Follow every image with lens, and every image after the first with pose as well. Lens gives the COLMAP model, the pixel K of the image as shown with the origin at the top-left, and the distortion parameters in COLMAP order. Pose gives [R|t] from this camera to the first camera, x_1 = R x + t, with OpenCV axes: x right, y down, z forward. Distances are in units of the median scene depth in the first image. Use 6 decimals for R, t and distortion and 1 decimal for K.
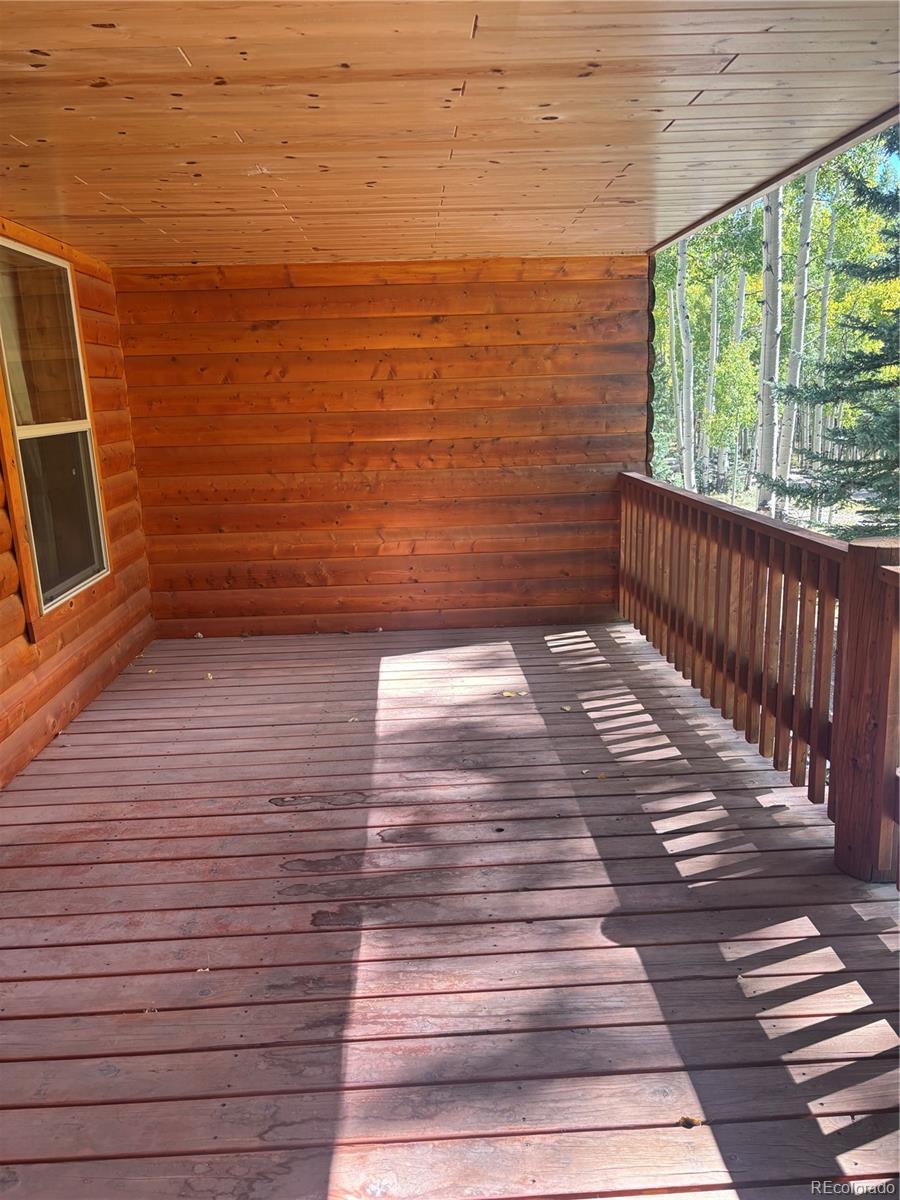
lens RADIAL K [[892.2, 0, 450.0], [0, 892.2, 600.0], [0, 0, 1]] dist [0.034603, -0.052342]
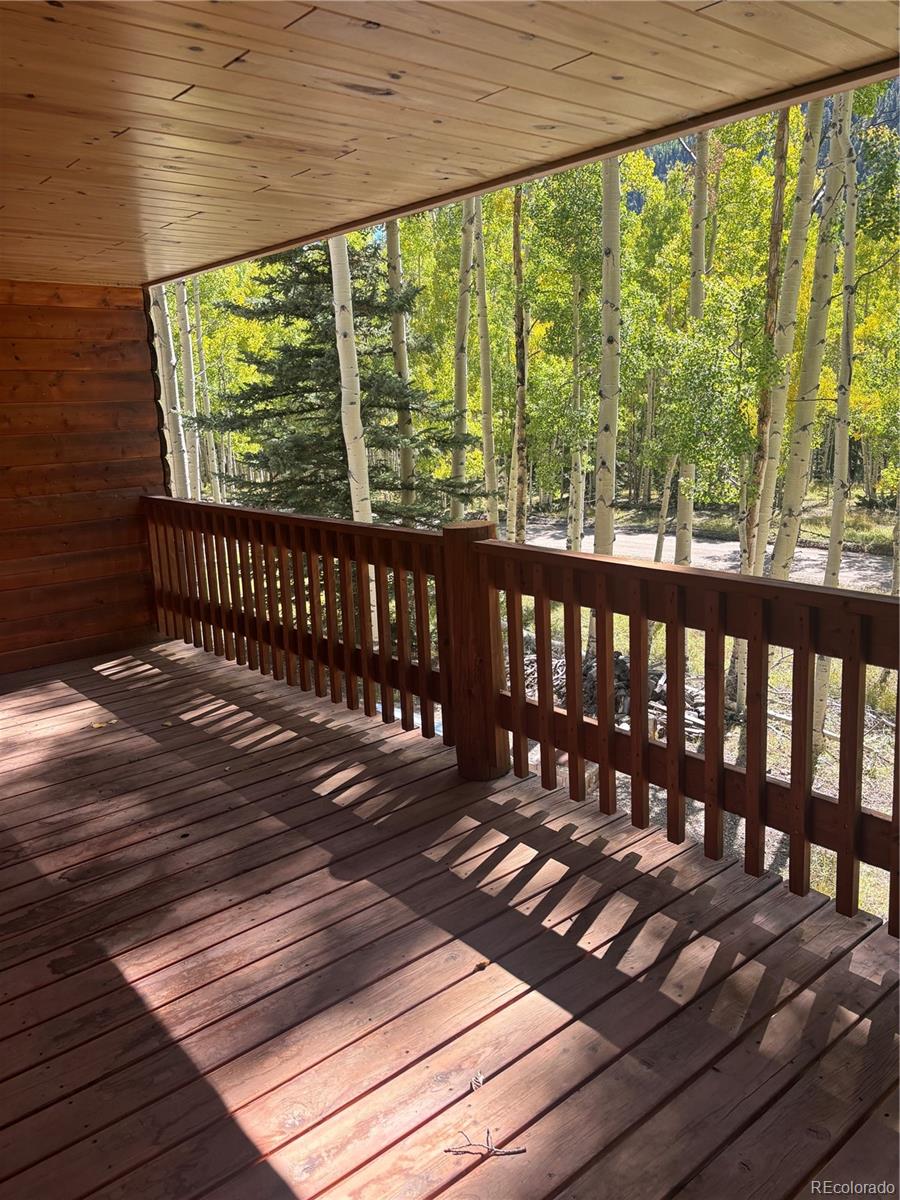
lens RADIAL K [[888.5, 0, 453.1], [0, 888.5, 593.6], [0, 0, 1]] dist [0.039105, -0.050879]
pose [[0.786214, -0.127530, 0.604651, -0.163209], [0.150382, 0.988543, 0.012960, 0.007693], [-0.599376, 0.080739, 0.796385, -0.018009]]
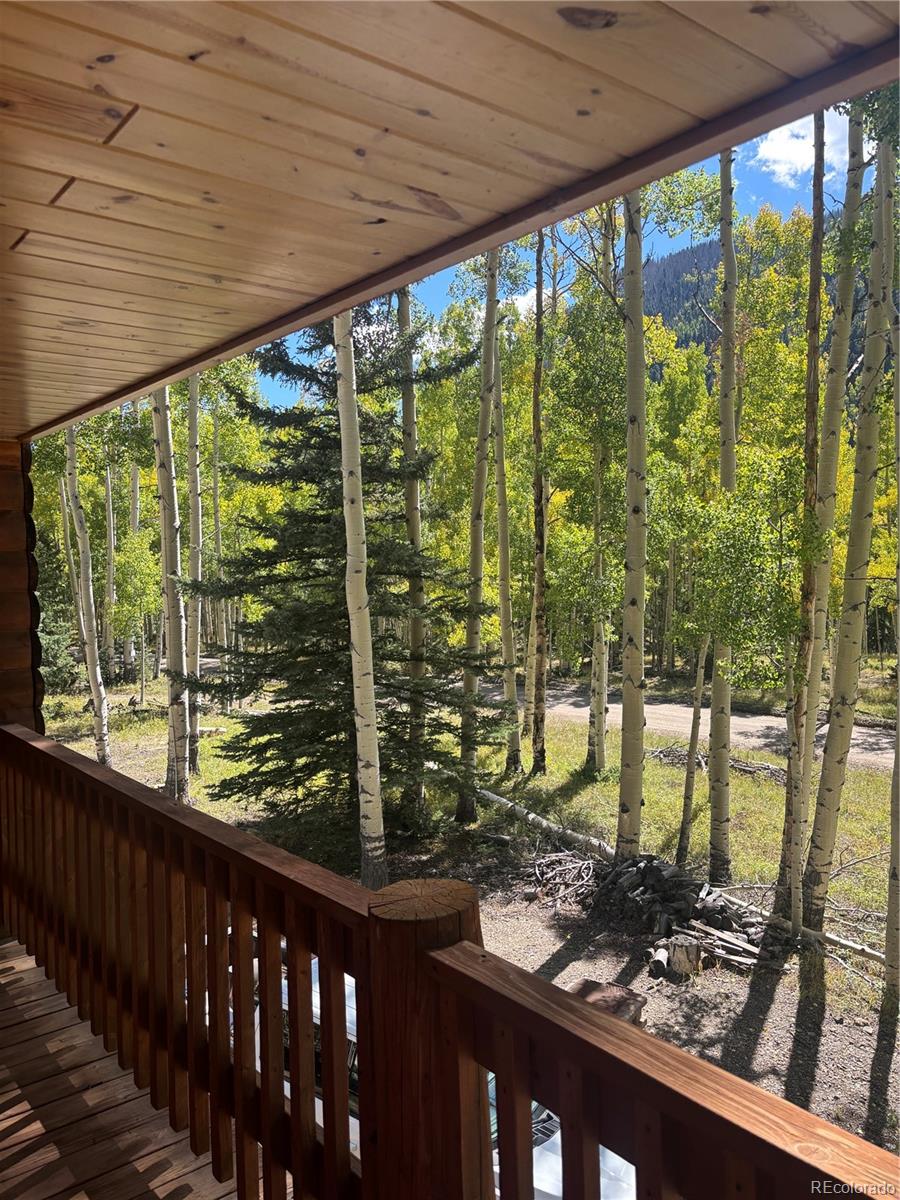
lens RADIAL K [[888.5, 0, 453.1], [0, 888.5, 593.6], [0, 0, 1]] dist [0.039105, -0.050879]
pose [[0.800498, -0.005860, 0.599307, 0.055630], [0.130449, 0.977683, -0.164681, -0.080976], [-0.584967, 0.210006, 0.783397, 0.202919]]
